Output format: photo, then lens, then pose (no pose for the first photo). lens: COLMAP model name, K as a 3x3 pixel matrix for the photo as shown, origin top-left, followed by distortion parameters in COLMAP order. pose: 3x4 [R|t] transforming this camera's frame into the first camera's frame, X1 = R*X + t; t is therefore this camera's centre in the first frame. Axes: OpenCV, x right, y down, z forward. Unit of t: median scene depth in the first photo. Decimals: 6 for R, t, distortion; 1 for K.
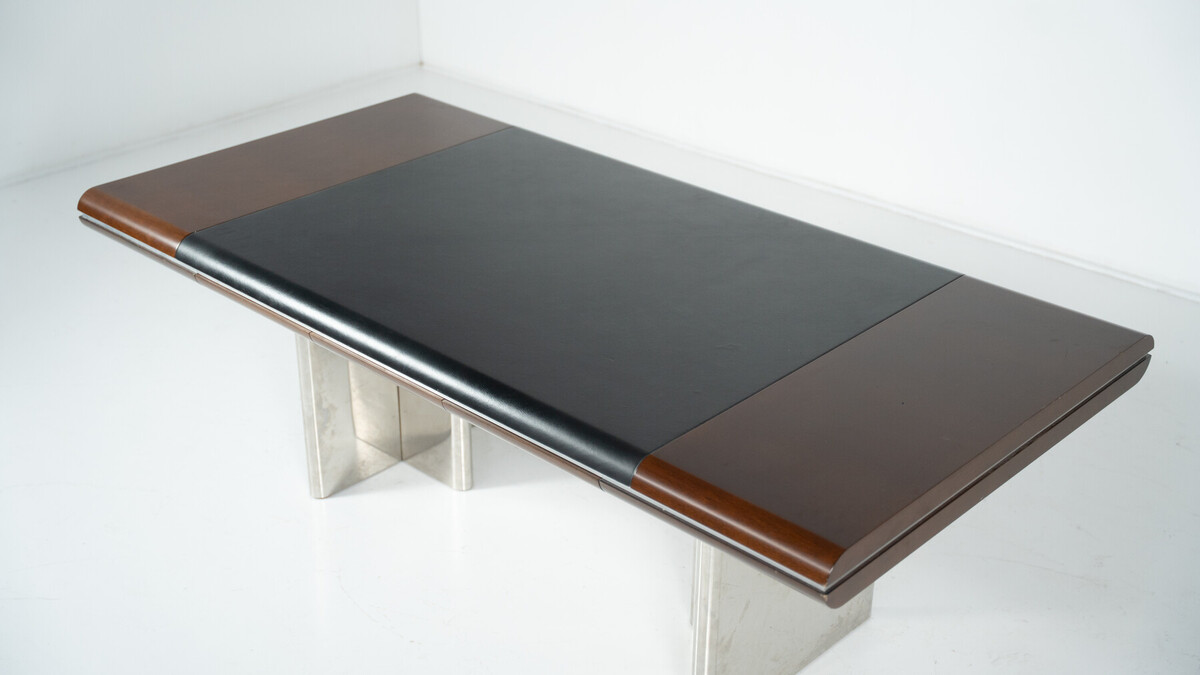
lens RADIAL K [[1554.4, 0, 600.0], [0, 1554.4, 337.5], [0, 0, 1]] dist [0.074042, 0.031000]
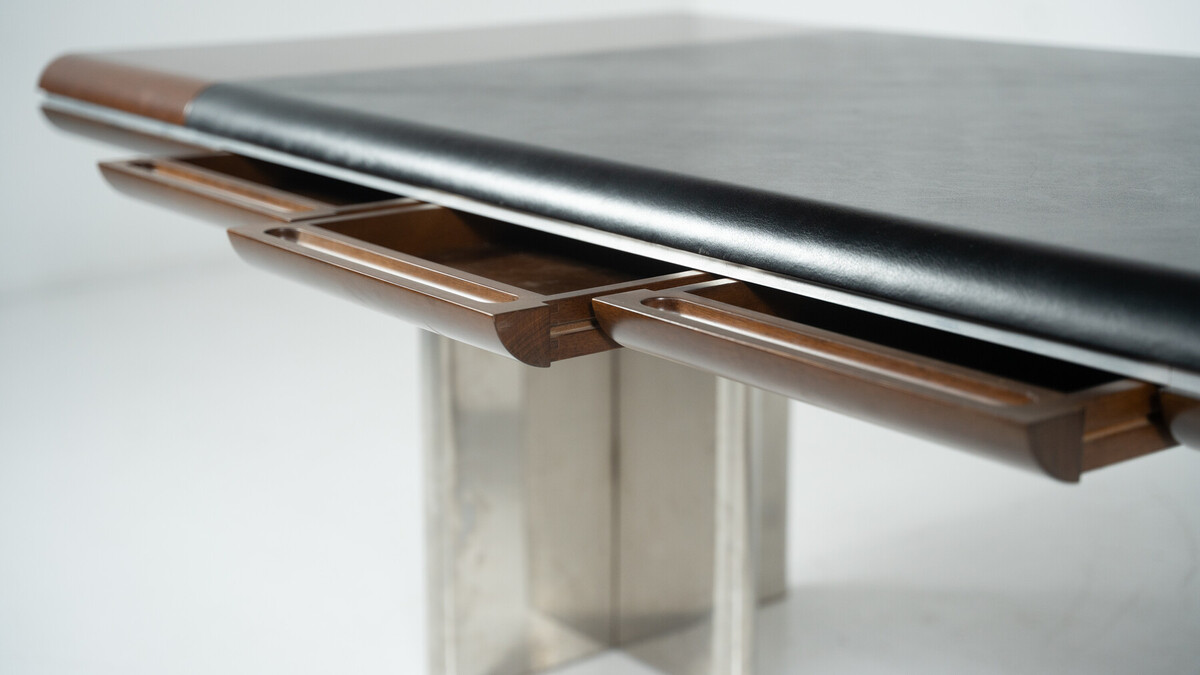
lens RADIAL K [[1939.4, 0, 565.0], [0, 1939.4, 335.0], [0, 0, 1]] dist [0.047200, 0.110547]
pose [[0.984472, 0.026143, -0.173585, -0.039072], [-0.064971, 0.972889, -0.221958, 0.129802], [0.163076, 0.229790, 0.959481, 0.397199]]
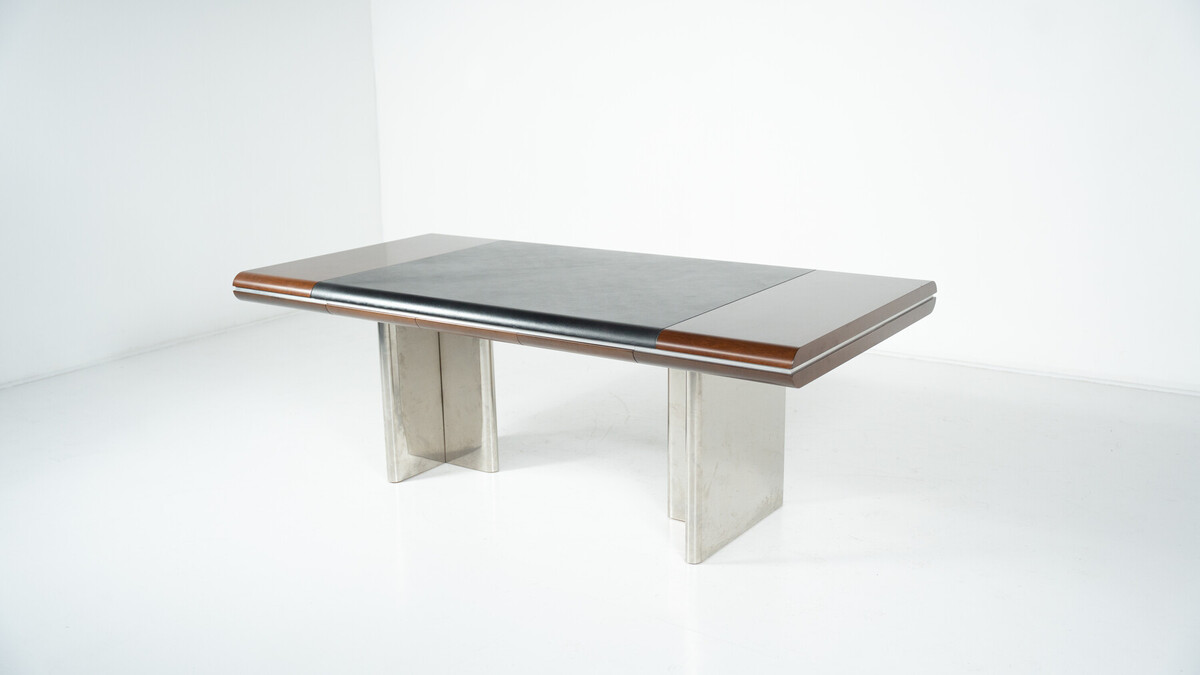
lens RADIAL K [[1177.4, 0, 600.0], [0, 1177.4, 337.5], [0, 0, 1]] dist [-0.015874, -0.003517]
pose [[0.987503, -0.059902, 0.145772, -0.147337], [0.092507, 0.969160, -0.228411, 0.247122], [-0.127594, 0.239041, 0.962590, -0.111887]]
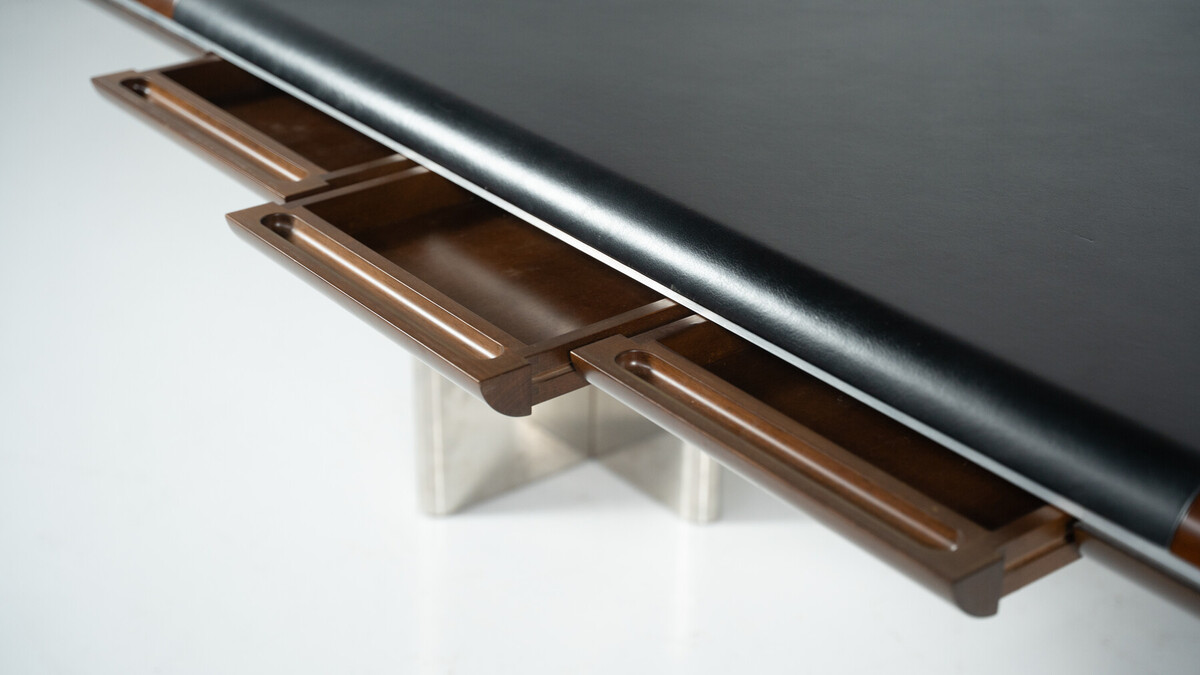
lens RADIAL K [[1939.4, 0, 565.0], [0, 1939.4, 335.0], [0, 0, 1]] dist [0.047200, 0.110547]
pose [[0.985874, 0.066704, -0.153636, -0.038108], [-0.066508, 0.997765, 0.006424, 0.034986], [0.153721, 0.003885, 0.988107, 0.355304]]
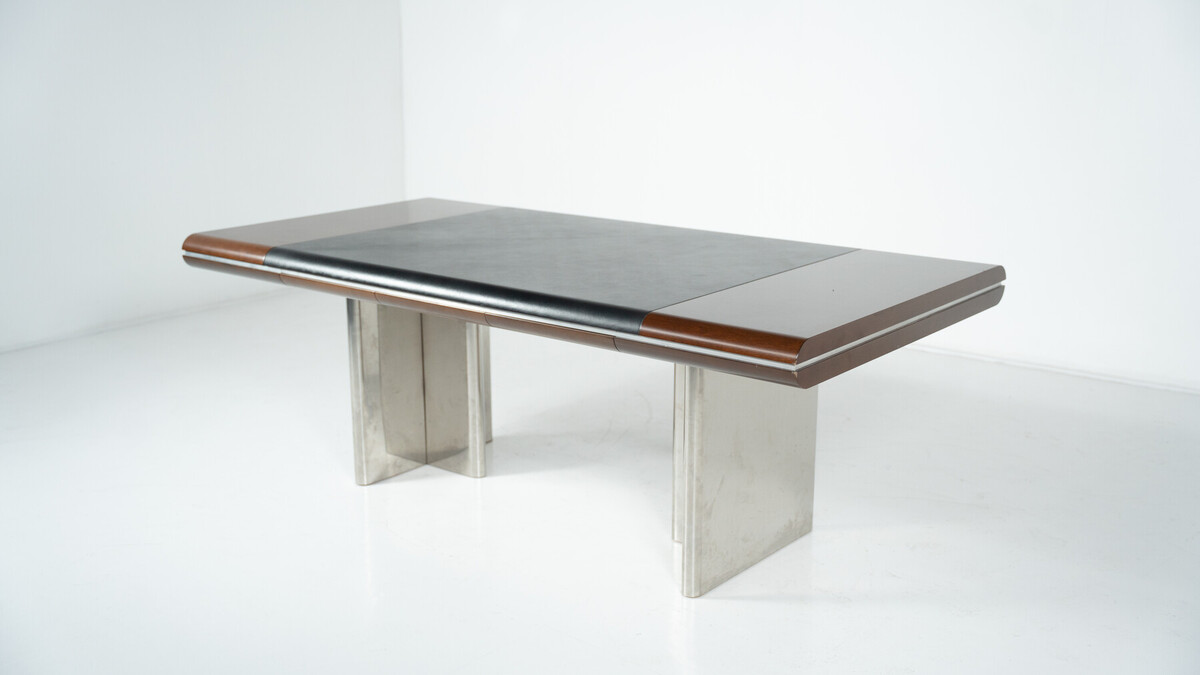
lens RADIAL K [[1314.9, 0, 600.0], [0, 1314.9, 337.5], [0, 0, 1]] dist [-0.013342, -0.008638]
pose [[0.997224, -0.028407, 0.068830, -0.062552], [0.043556, 0.972267, -0.229784, 0.244942], [-0.060394, 0.232144, 0.970805, -0.056363]]
